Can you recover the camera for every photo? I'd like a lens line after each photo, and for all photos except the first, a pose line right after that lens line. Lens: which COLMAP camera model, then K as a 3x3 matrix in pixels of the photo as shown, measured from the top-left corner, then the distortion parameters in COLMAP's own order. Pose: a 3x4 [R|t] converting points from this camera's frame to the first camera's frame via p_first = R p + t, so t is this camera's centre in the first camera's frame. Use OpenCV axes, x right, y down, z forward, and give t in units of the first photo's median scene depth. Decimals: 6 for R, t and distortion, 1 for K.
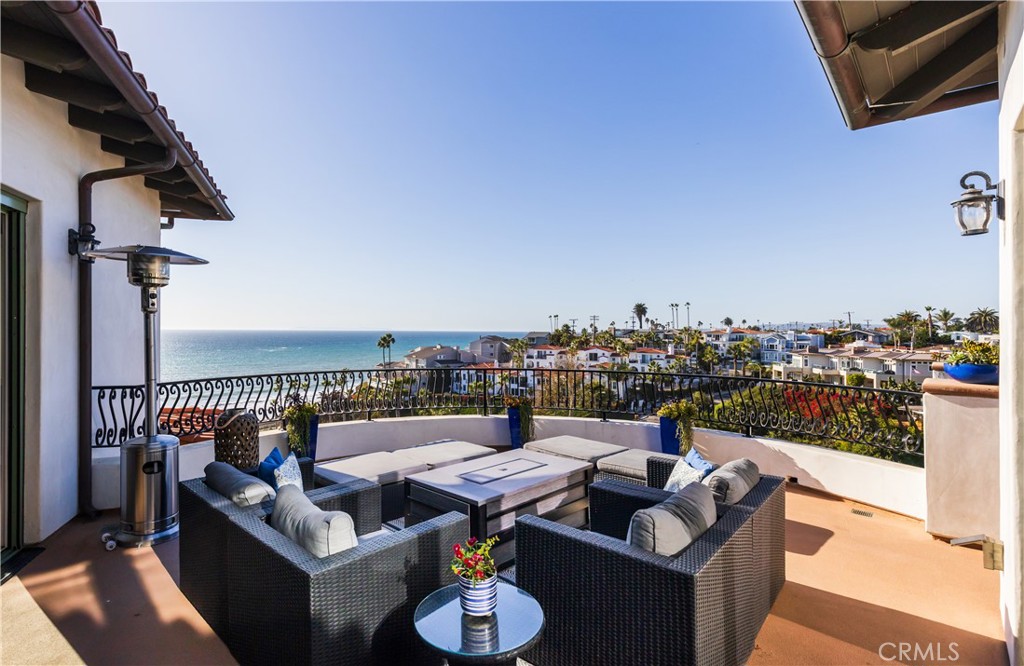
lens RADIAL K [[488.5, 0, 512.8], [0, 488.5, 332.9], [0, 0, 1]] dist [0.000947, 0.000041]
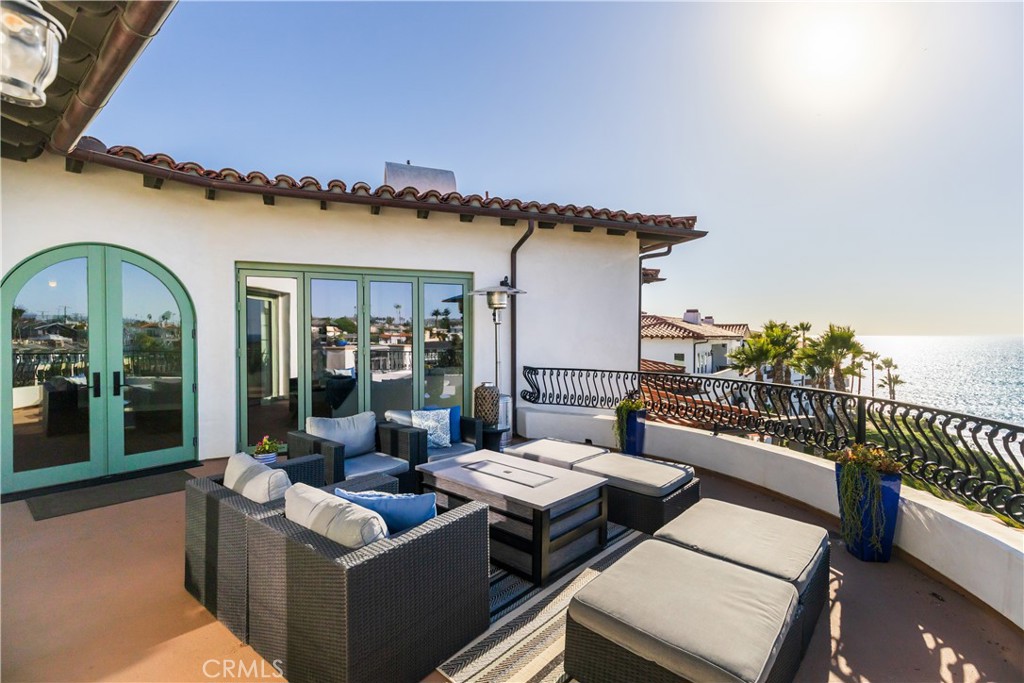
lens RADIAL K [[477.3, 0, 513.2], [0, 477.3, 338.4], [0, 0, 1]] dist [-0.000286, -0.000002]
pose [[0.014620, 0.007451, -0.999865, 0.947943], [-0.001457, 0.999971, 0.007431, -0.002908], [0.999892, 0.001348, 0.014631, 0.982107]]
